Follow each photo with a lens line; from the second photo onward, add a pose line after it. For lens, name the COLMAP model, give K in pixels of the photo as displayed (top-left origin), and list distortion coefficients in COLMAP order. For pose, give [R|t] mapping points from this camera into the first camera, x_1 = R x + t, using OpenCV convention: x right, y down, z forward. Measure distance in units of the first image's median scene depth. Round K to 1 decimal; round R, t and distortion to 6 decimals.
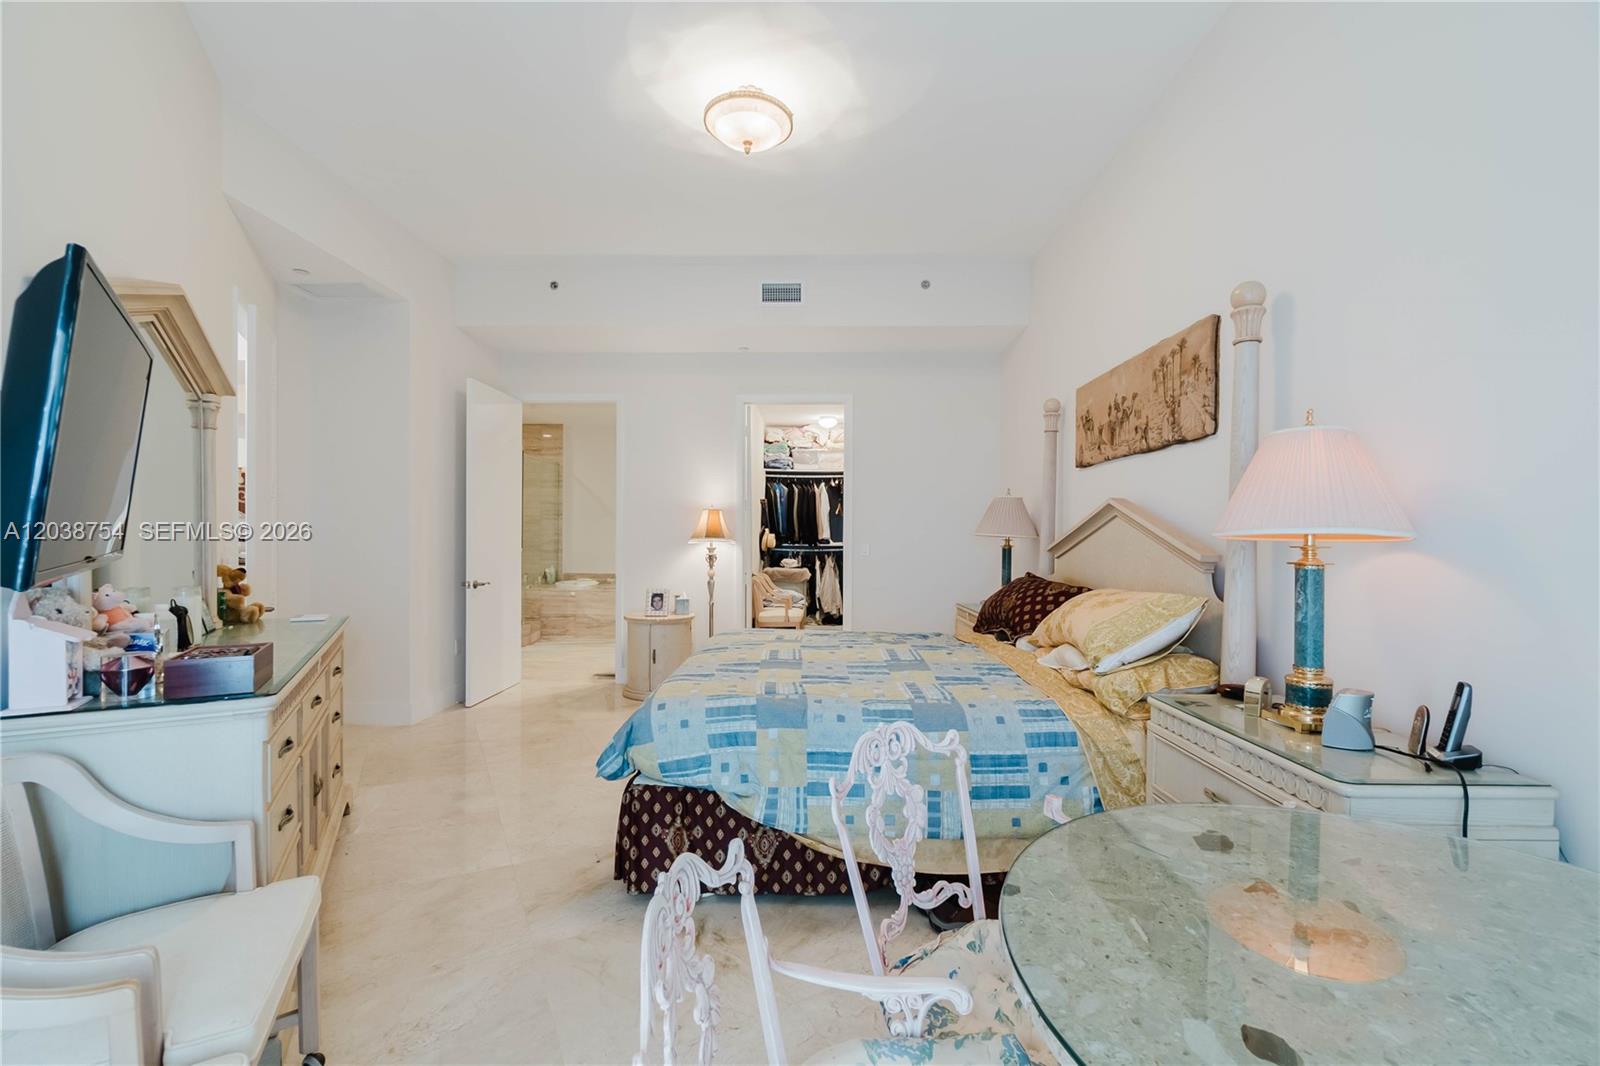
lens RADIAL K [[678.5, 0, 798.7], [0, 678.5, 539.3], [0, 0, 1]] dist [-0.002353, 0.000342]
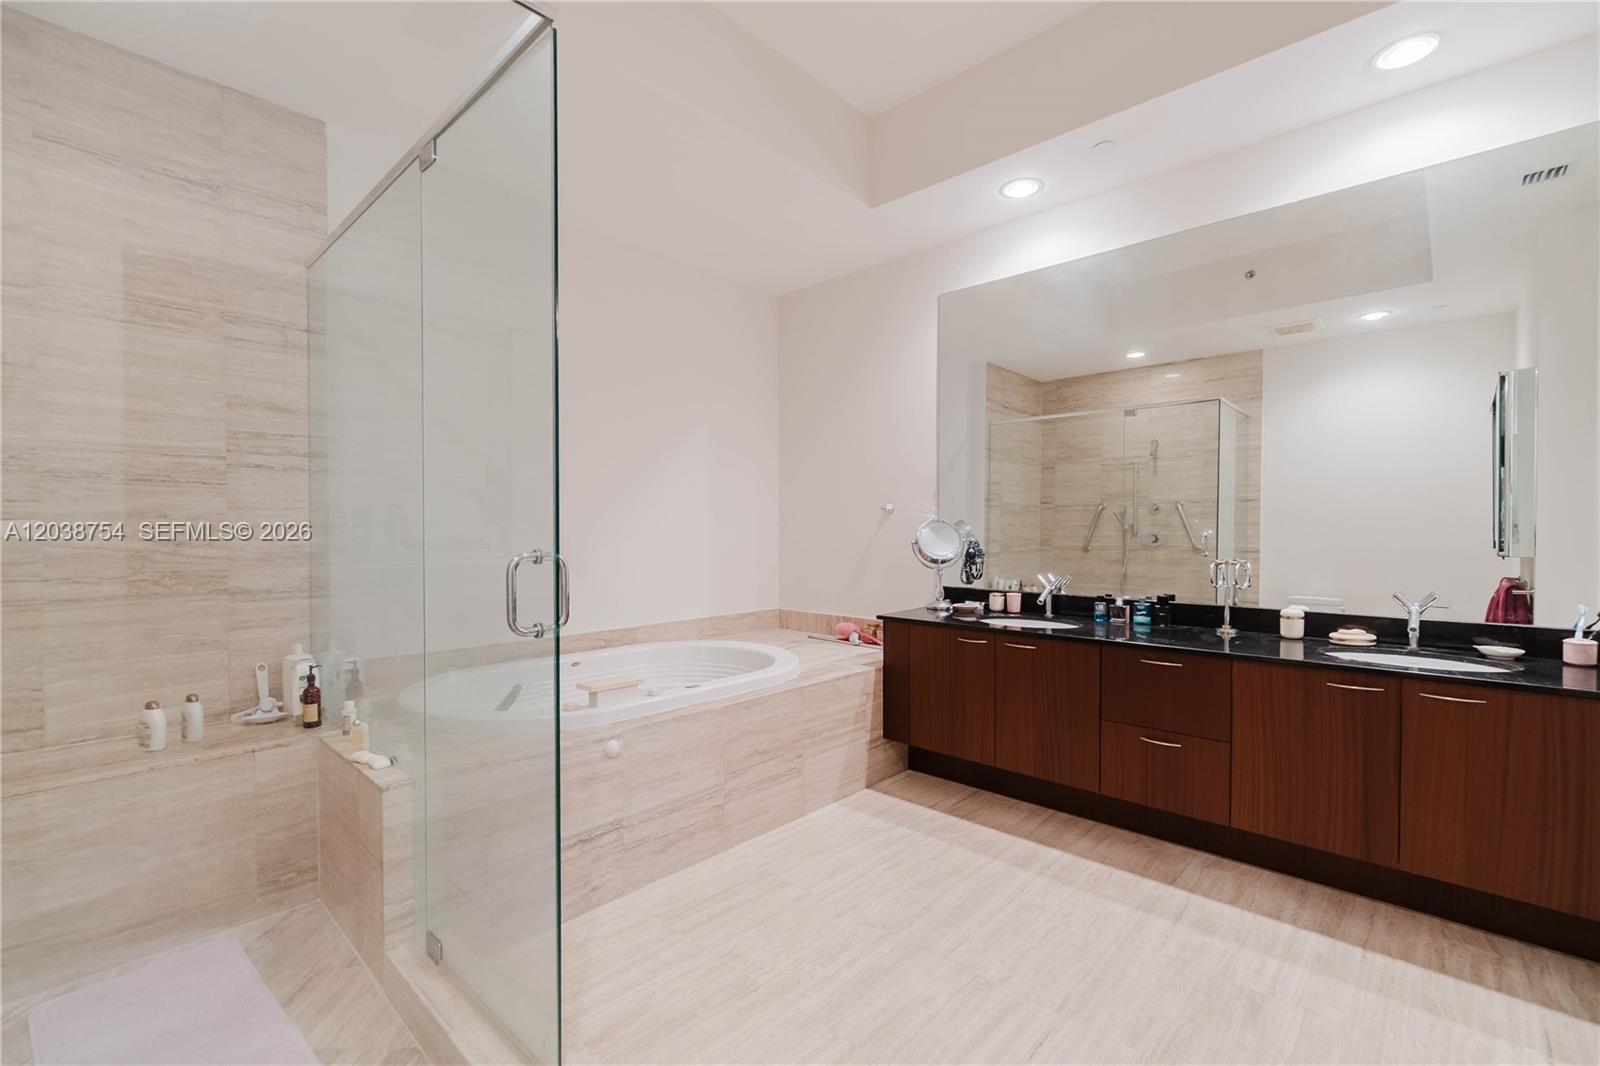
lens RADIAL K [[678.5, 0, 798.7], [0, 678.5, 539.3], [0, 0, 1]] dist [-0.002353, 0.000342]
pose [[0.675074, -0.014819, 0.737601, -0.425500], [0.005199, 0.999869, 0.015331, -0.005803], [-0.737732, -0.006514, 0.675062, 0.676115]]
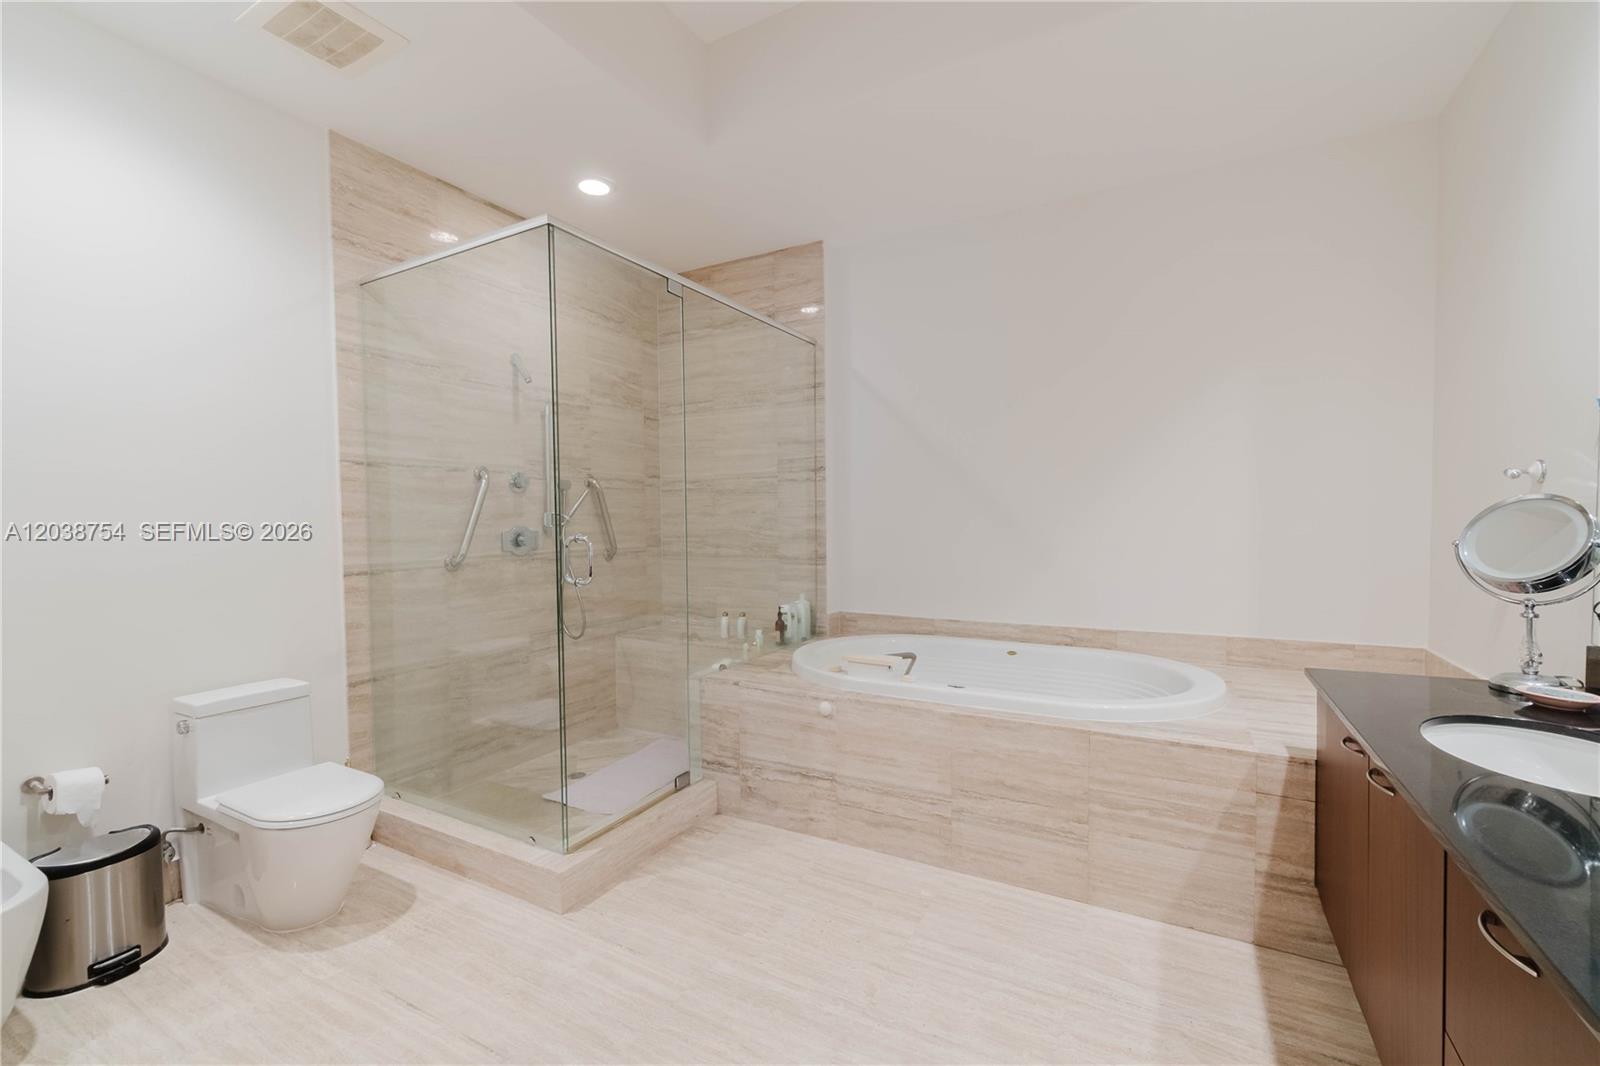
lens RADIAL K [[678.5, 0, 798.7], [0, 678.5, 539.3], [0, 0, 1]] dist [-0.002353, 0.000342]
pose [[0.887506, 0.004157, -0.460777, -0.177220], [0.009302, 0.999594, 0.026934, -0.005651], [0.460702, -0.028190, 0.887107, 0.636432]]
